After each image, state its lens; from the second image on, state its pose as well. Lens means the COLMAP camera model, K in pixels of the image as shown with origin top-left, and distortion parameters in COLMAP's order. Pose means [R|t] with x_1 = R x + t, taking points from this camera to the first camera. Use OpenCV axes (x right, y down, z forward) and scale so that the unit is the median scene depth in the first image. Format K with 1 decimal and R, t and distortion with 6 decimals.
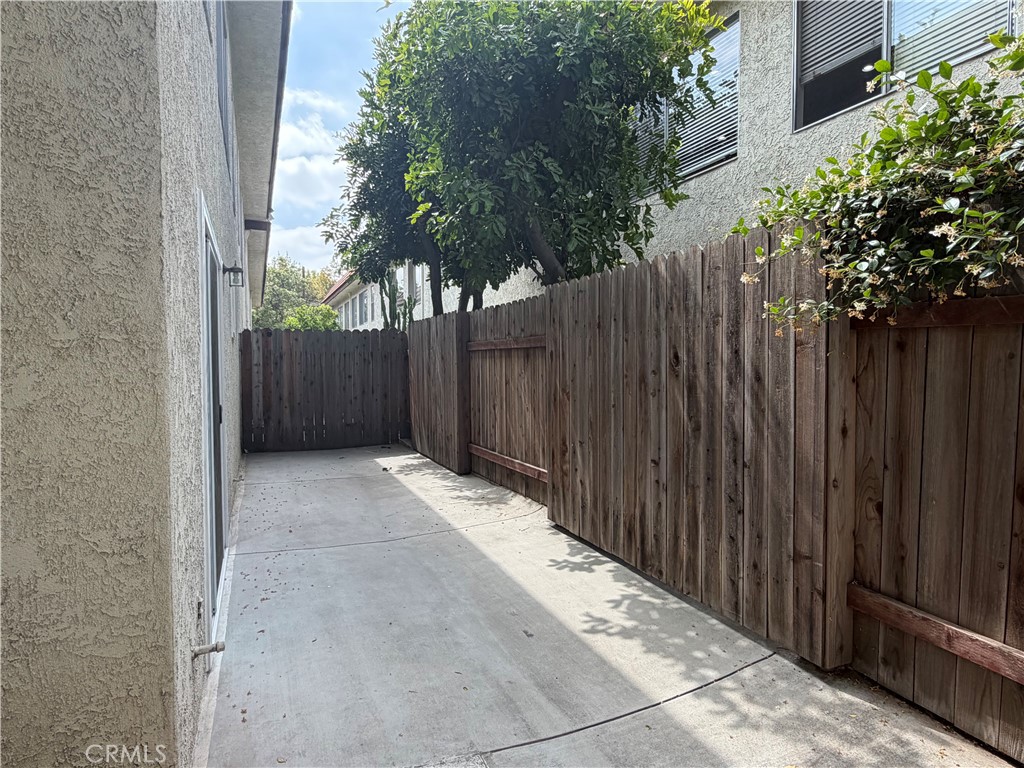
lens RADIAL K [[617.7, 0, 513.0], [0, 617.7, 377.2], [0, 0, 1]] dist [0.047068, -0.001882]
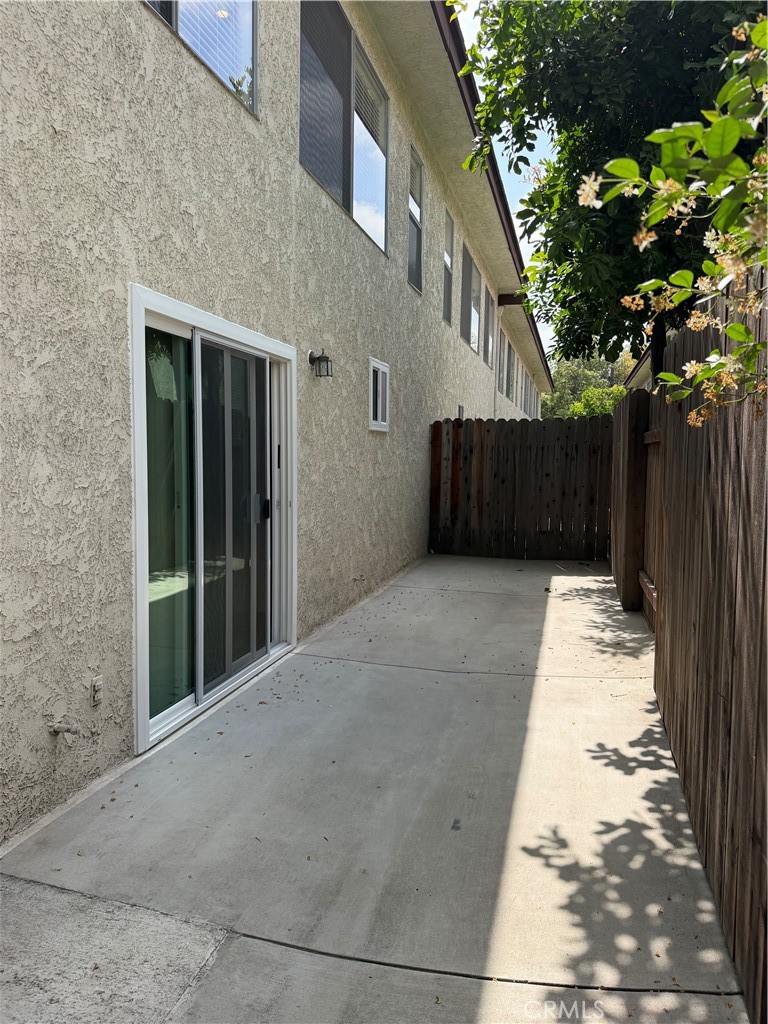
lens RADIAL K [[722.3, 0, 381.4], [0, 722.3, 516.0], [0, 0, 1]] dist [0.048816, -0.029273]
pose [[0.786548, 0.066245, -0.613966, 0.379184], [-0.028978, 0.997094, 0.070459, -0.017954], [0.616849, -0.037628, 0.786182, 0.210083]]
